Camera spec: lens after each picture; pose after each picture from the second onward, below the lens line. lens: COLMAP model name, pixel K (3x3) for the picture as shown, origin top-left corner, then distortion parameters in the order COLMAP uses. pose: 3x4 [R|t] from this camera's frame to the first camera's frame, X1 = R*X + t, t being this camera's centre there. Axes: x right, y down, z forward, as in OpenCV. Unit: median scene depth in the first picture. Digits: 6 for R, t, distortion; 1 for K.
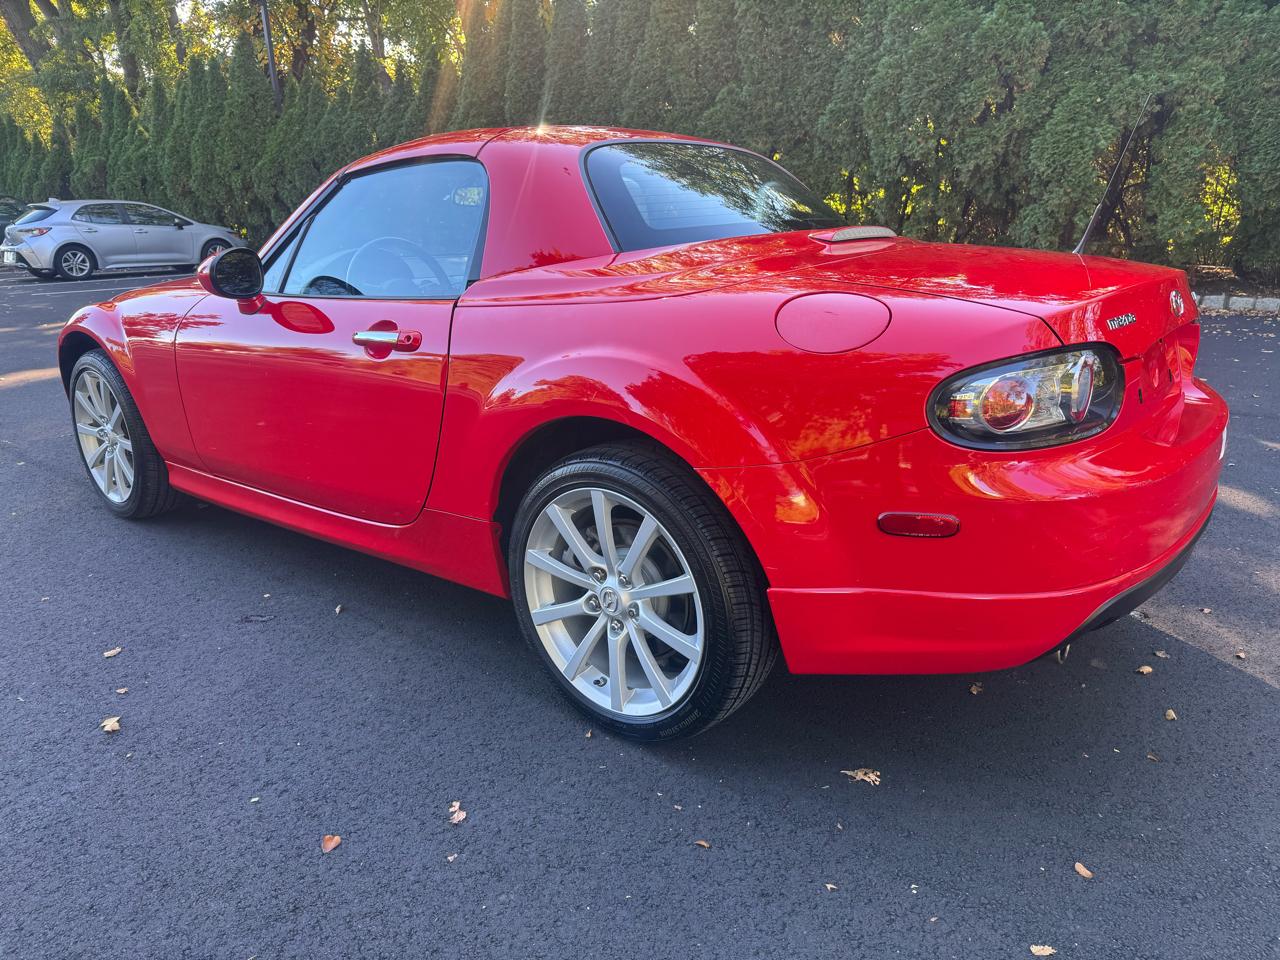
lens RADIAL K [[919.6, 0, 621.1], [0, 919.6, 482.1], [0, 0, 1]] dist [0.017022, -0.019634]
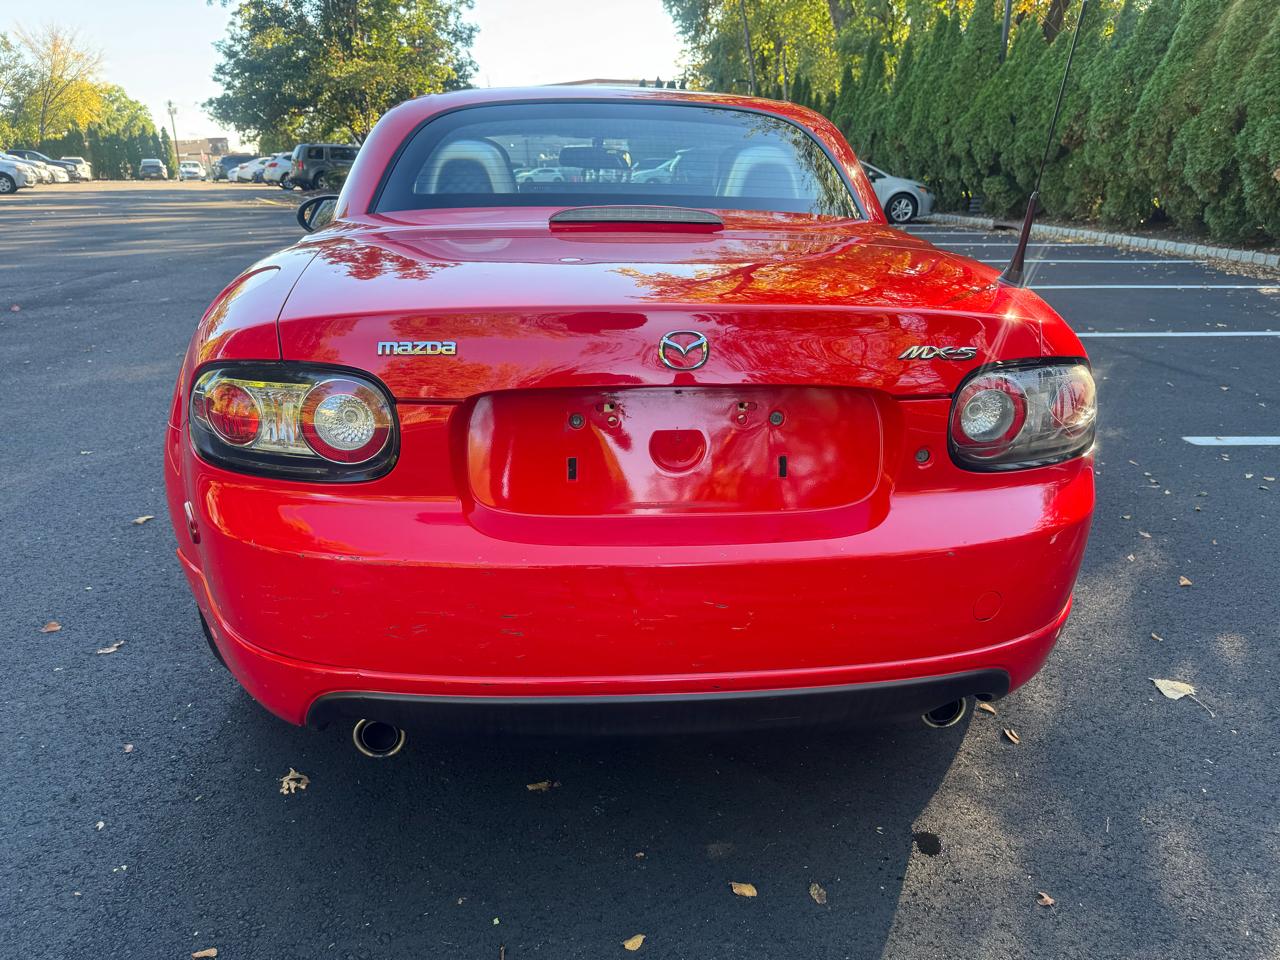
lens RADIAL K [[919.6, 0, 652.8], [0, 919.6, 471.9], [0, 0, 1]] dist [0.017022, -0.019634]
pose [[0.692263, 0.250681, -0.676706, 0.142372], [-0.225797, 0.965885, 0.126817, -0.026335], [0.685411, 0.065008, 0.725249, 0.069892]]
